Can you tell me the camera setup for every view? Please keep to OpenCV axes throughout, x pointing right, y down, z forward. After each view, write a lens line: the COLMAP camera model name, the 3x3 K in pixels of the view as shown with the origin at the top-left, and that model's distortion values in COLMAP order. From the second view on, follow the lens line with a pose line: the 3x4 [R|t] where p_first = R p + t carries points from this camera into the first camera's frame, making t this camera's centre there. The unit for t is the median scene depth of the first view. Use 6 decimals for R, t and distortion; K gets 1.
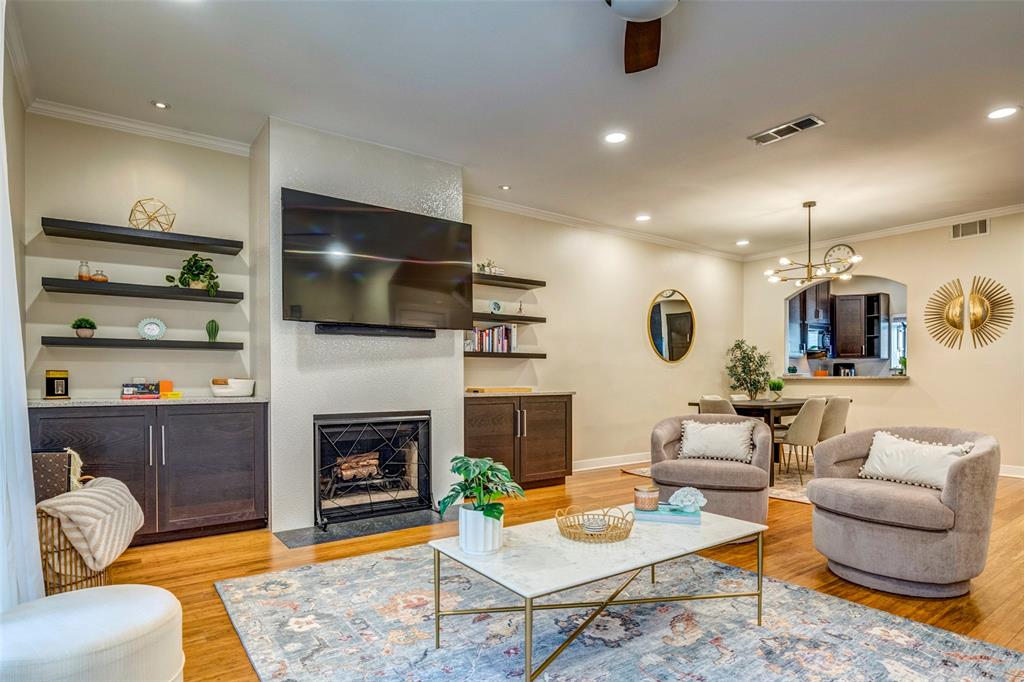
lens RADIAL K [[563.5, 0, 511.4], [0, 563.5, 371.6], [0, 0, 1]] dist [-0.009904, -0.004249]
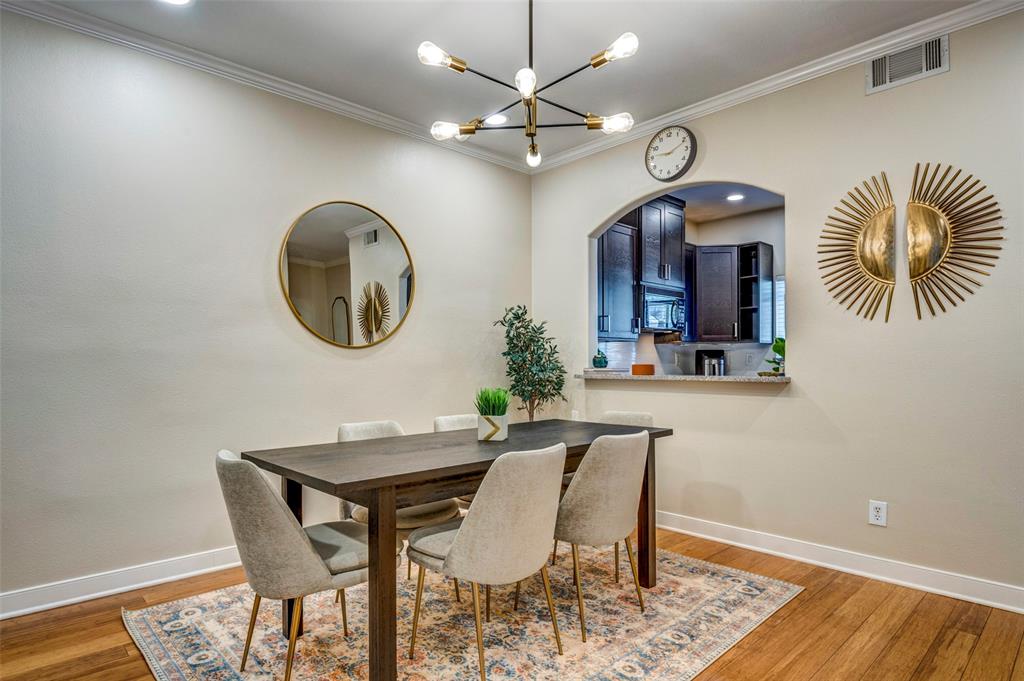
lens RADIAL K [[563.5, 0, 511.5], [0, 563.5, 348.5], [0, 0, 1]] dist [-0.009904, -0.004249]
pose [[0.992443, 0.004593, 0.122618, 0.335079], [-0.002813, 0.999888, -0.014687, -0.007538], [-0.122672, 0.014231, 0.992345, 0.444999]]
